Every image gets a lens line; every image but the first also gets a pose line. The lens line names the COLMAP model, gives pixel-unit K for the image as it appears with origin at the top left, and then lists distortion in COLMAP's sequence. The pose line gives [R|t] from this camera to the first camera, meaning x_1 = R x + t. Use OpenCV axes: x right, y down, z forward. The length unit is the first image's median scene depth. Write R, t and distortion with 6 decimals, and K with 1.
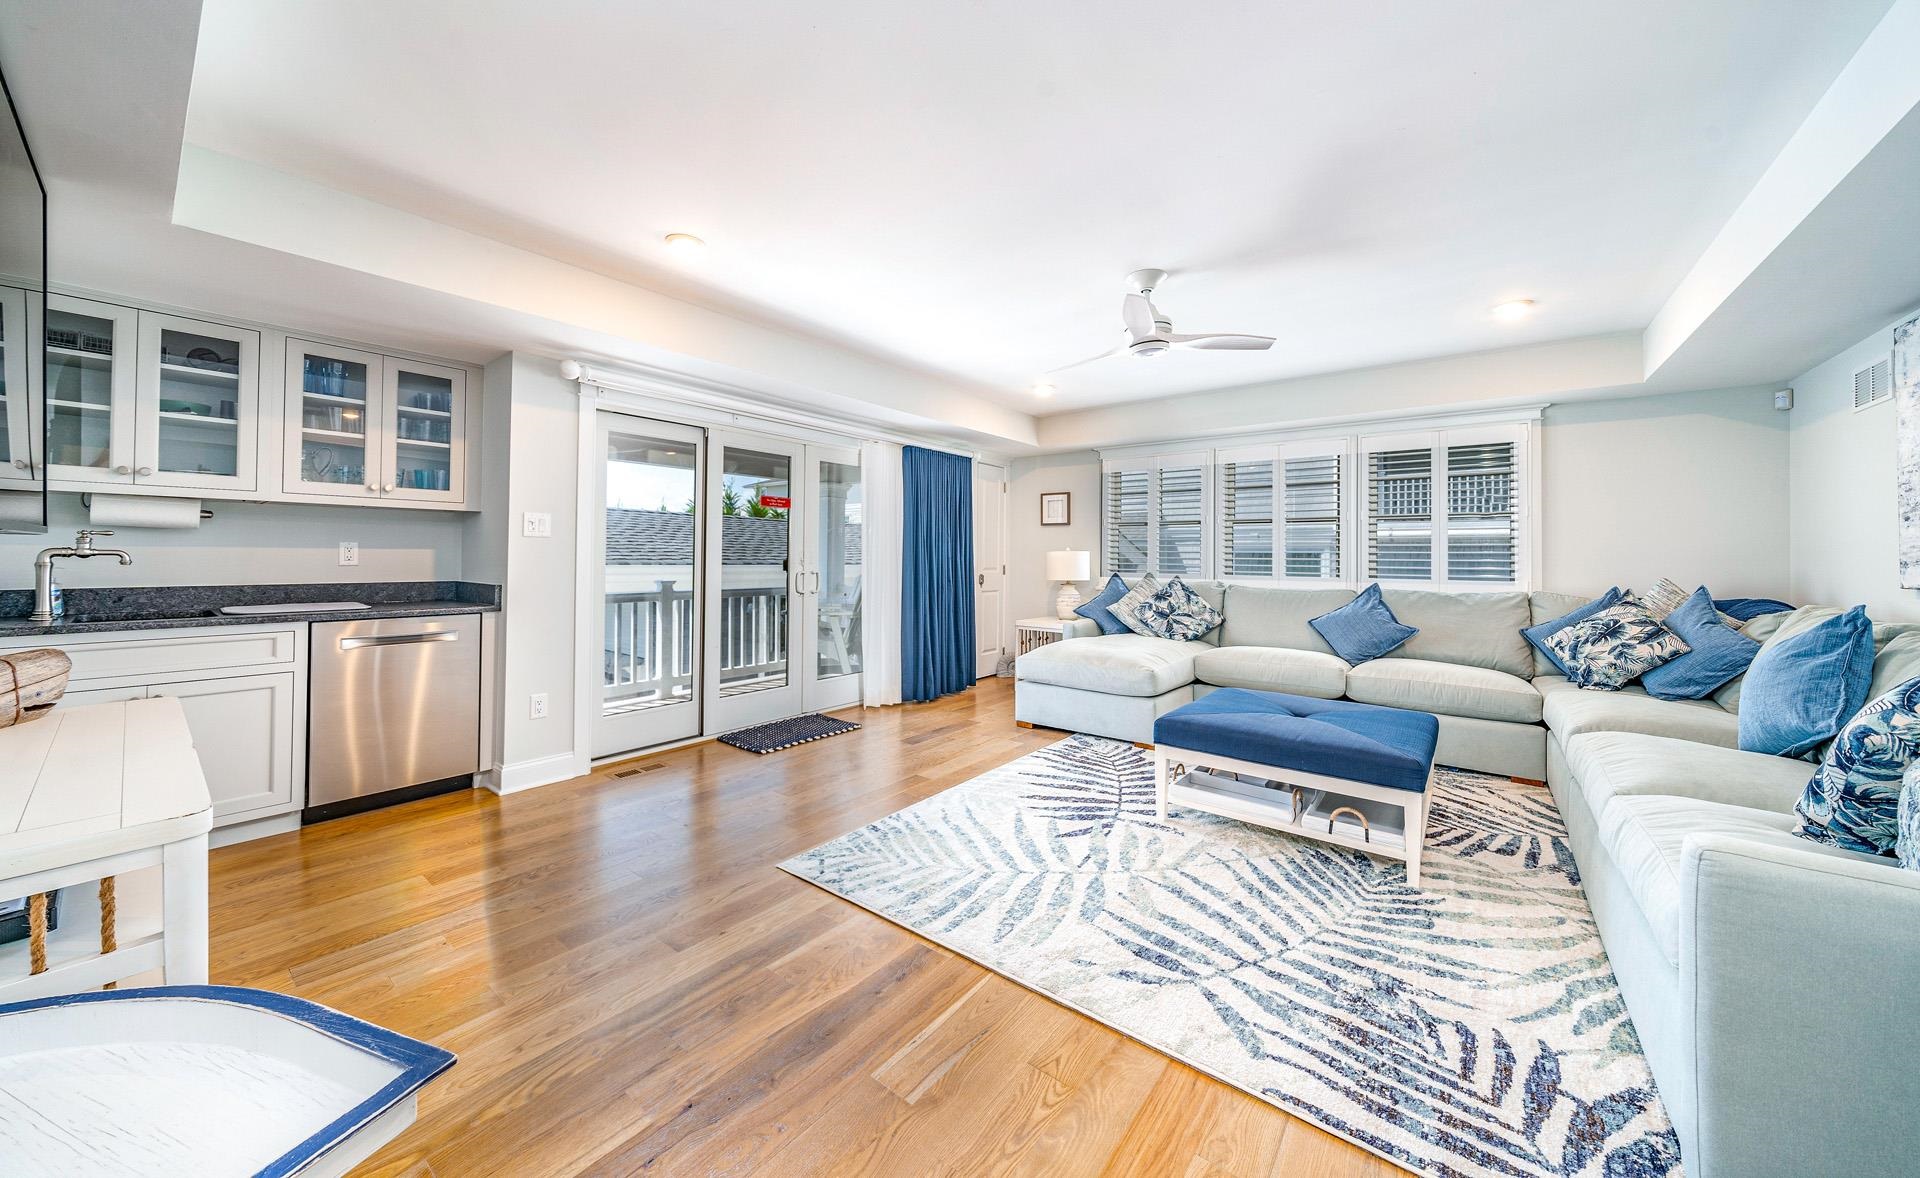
lens RADIAL K [[646.8, 0, 971.1], [0, 646.8, 553.1], [0, 0, 1]] dist [-0.000528, -0.000008]
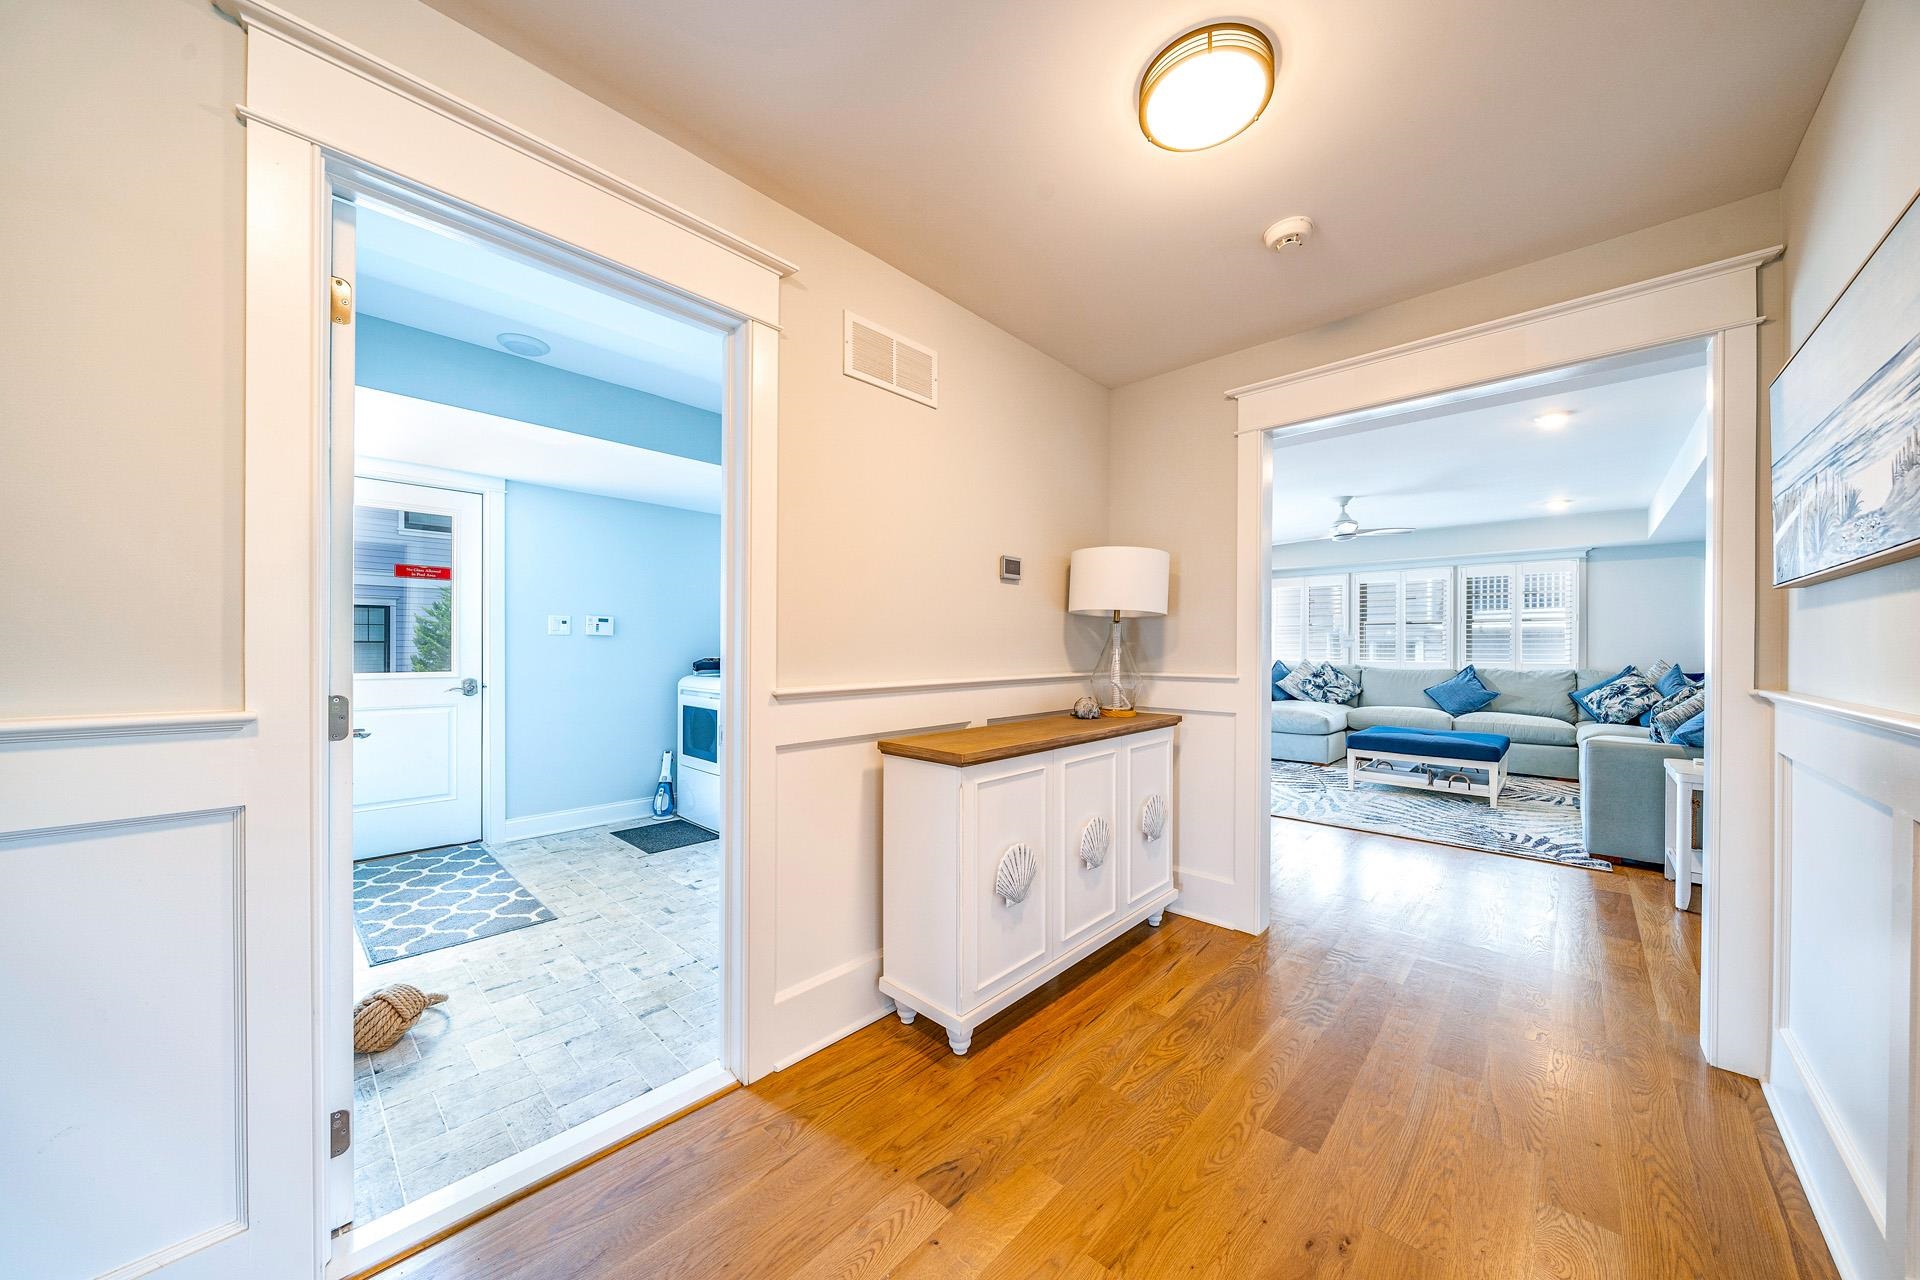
lens RADIAL K [[661.3, 0, 966.2], [0, 661.3, 648.9], [0, 0, 1]] dist [0.000433, 0.000144]
pose [[0.996267, -0.006484, -0.086085, -0.528861], [0.007052, 0.999955, 0.006303, -0.011242], [0.086041, -0.006886, 0.996268, -0.815643]]
